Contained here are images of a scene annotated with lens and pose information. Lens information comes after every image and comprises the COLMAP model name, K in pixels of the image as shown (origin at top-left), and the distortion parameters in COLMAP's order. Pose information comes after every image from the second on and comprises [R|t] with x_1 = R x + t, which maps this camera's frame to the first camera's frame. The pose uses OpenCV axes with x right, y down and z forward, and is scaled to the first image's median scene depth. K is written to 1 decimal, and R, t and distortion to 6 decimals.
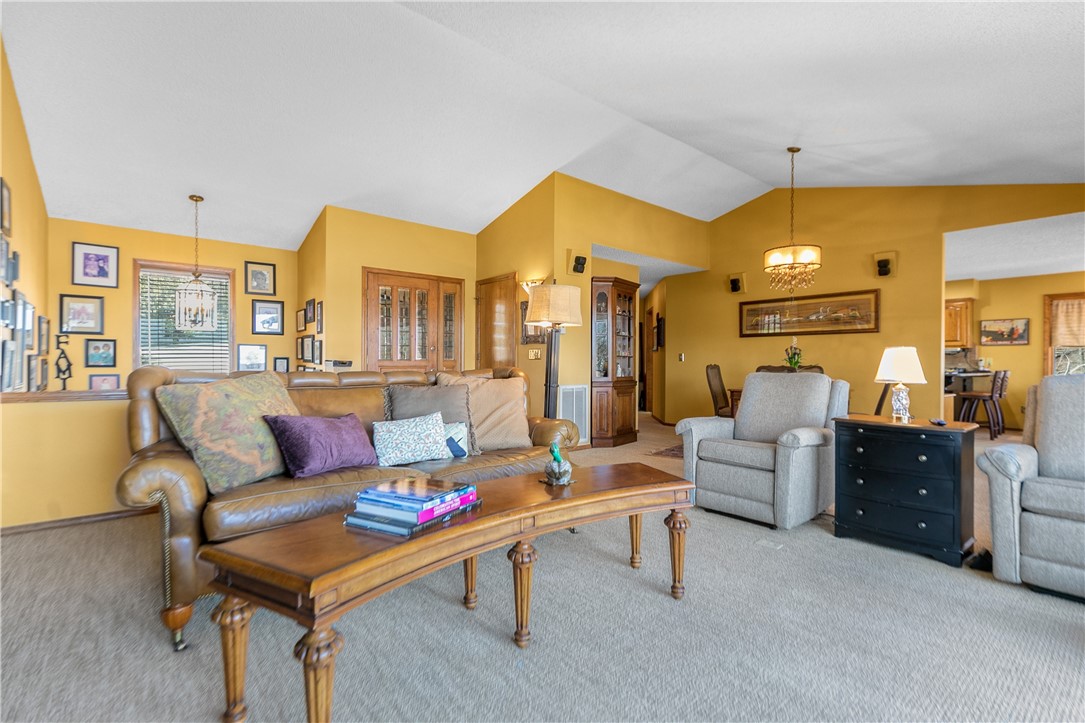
lens RADIAL K [[499.6, 0, 542.1], [0, 499.6, 362.4], [0, 0, 1]] dist [0.008693, -0.001055]
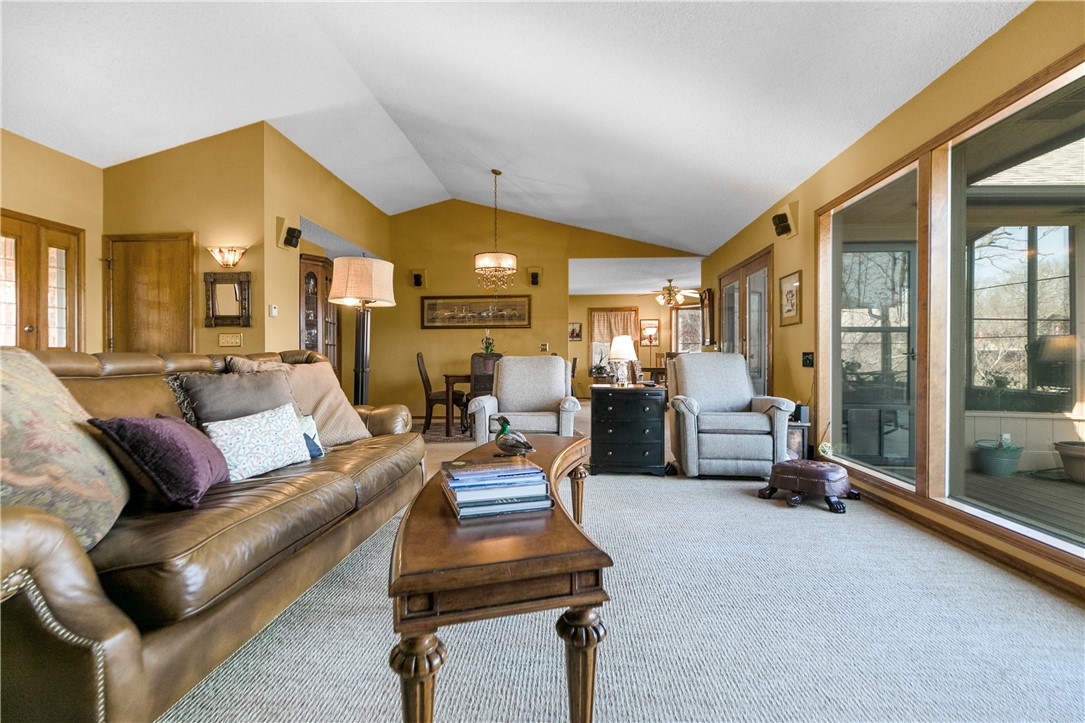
lens RADIAL K [[499.6, 0, 536.1], [0, 499.6, 354.8], [0, 0, 1]] dist [0.008693, -0.001055]
pose [[0.697259, -0.002946, 0.716813, -0.258741], [0.008983, 0.999949, -0.004629, 0.016020], [-0.716763, 0.009667, 0.697250, 0.093430]]
